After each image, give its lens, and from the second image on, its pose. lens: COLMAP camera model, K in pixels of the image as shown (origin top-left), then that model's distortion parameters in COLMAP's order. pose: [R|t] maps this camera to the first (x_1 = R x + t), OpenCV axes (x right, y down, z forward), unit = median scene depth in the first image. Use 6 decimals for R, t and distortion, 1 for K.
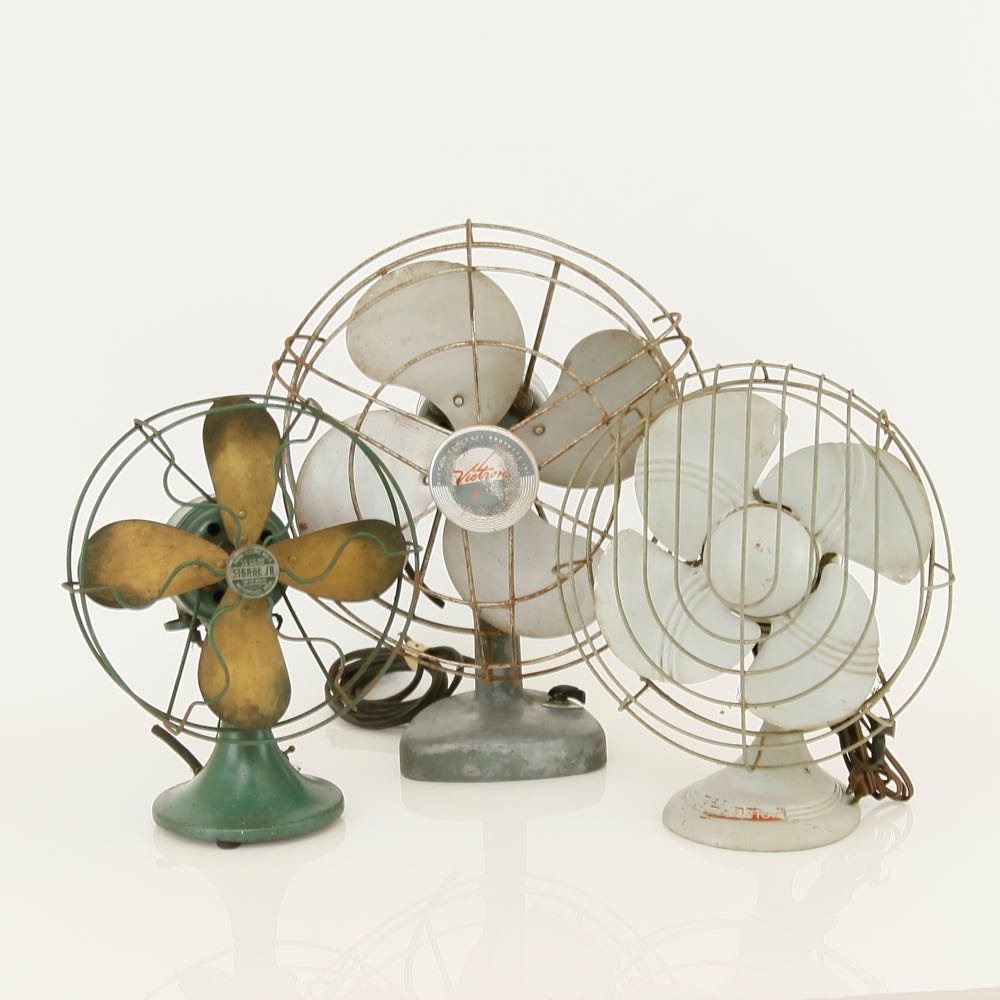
lens RADIAL K [[3572.2, 0, 500.1], [0, 3572.2, 499.3], [0, 0, 1]] dist [0.093592, 0.000000]
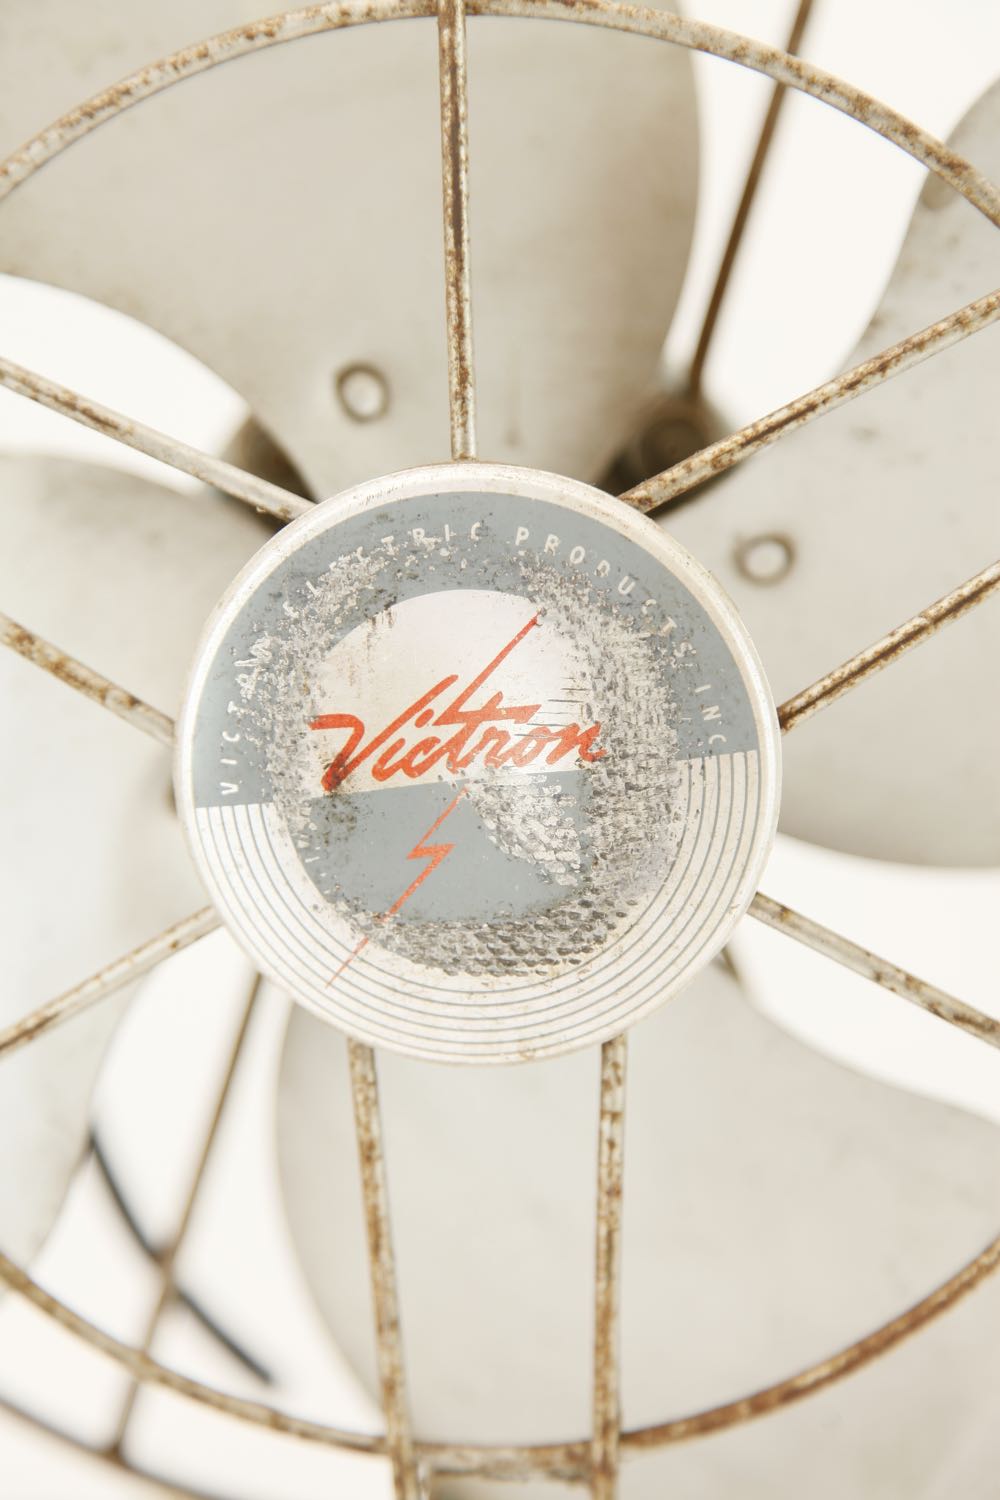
lens RADIAL K [[3693.8, 0, 467.2], [0, 3693.8, 753.3], [0, 0, 1]] dist [0.342038, 0.000000]
pose [[0.999384, 0.033955, -0.008872, -0.003328], [-0.034634, 0.995060, -0.093038, 0.010873], [0.005669, 0.093288, 0.995623, 0.794826]]
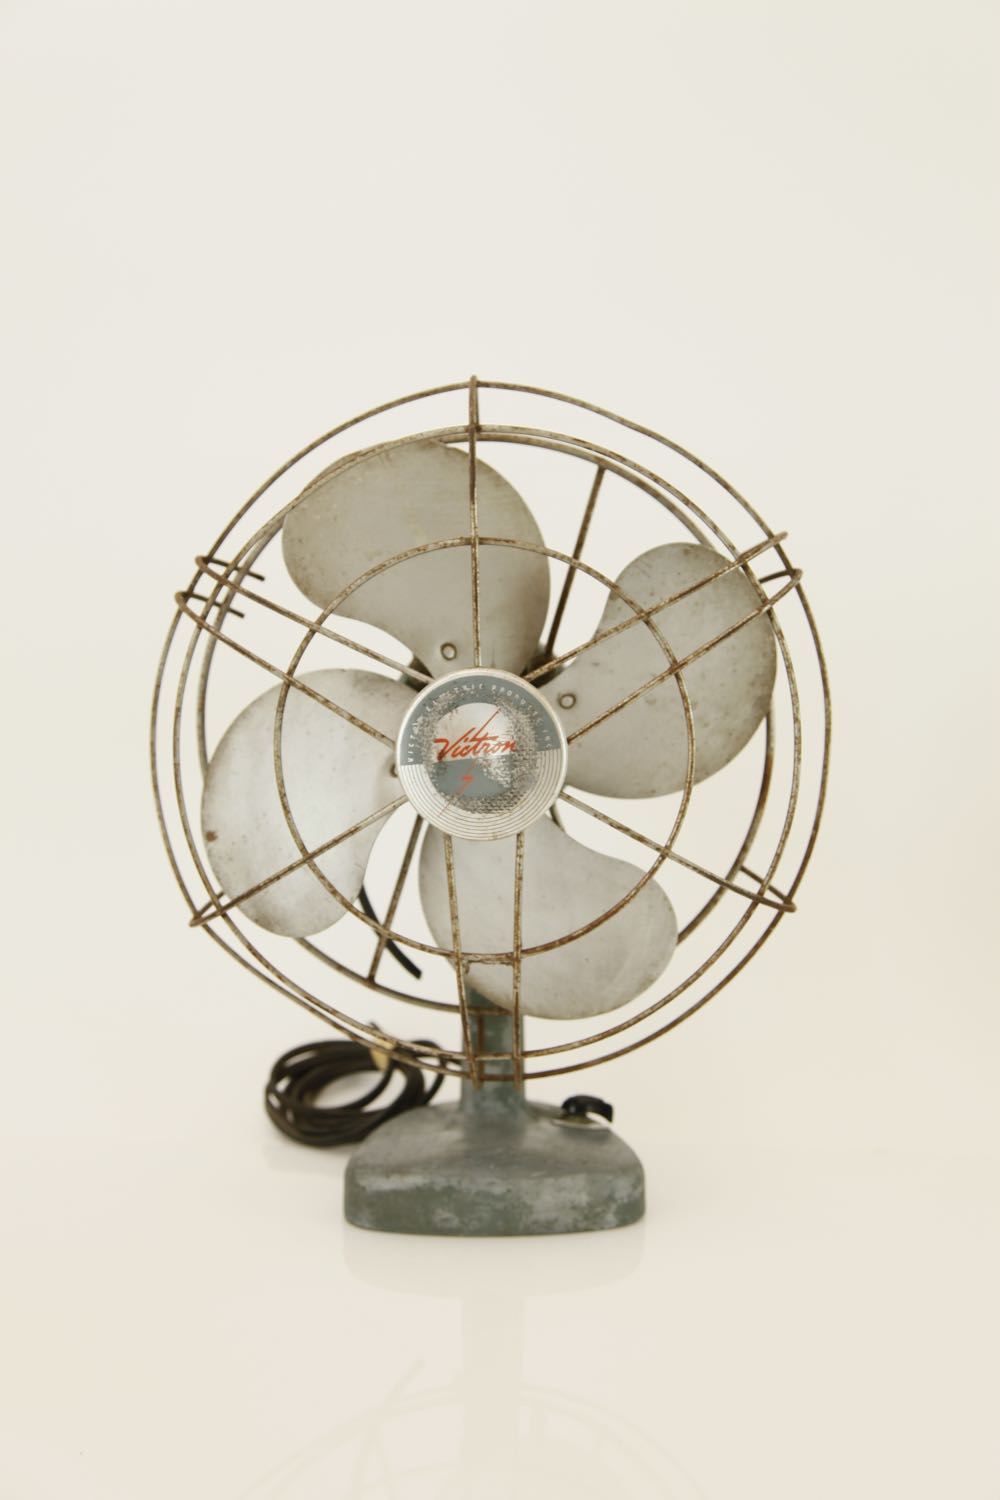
lens RADIAL K [[1691.3, 0, 498.9], [0, 1691.3, 742.9], [0, 0, 1]] dist [0.046251, 0.000000]
pose [[0.999241, 0.038355, -0.006866, 0.000628], [-0.038964, 0.985039, -0.167870, 0.042129], [0.000325, 0.168010, 0.985785, 0.686030]]
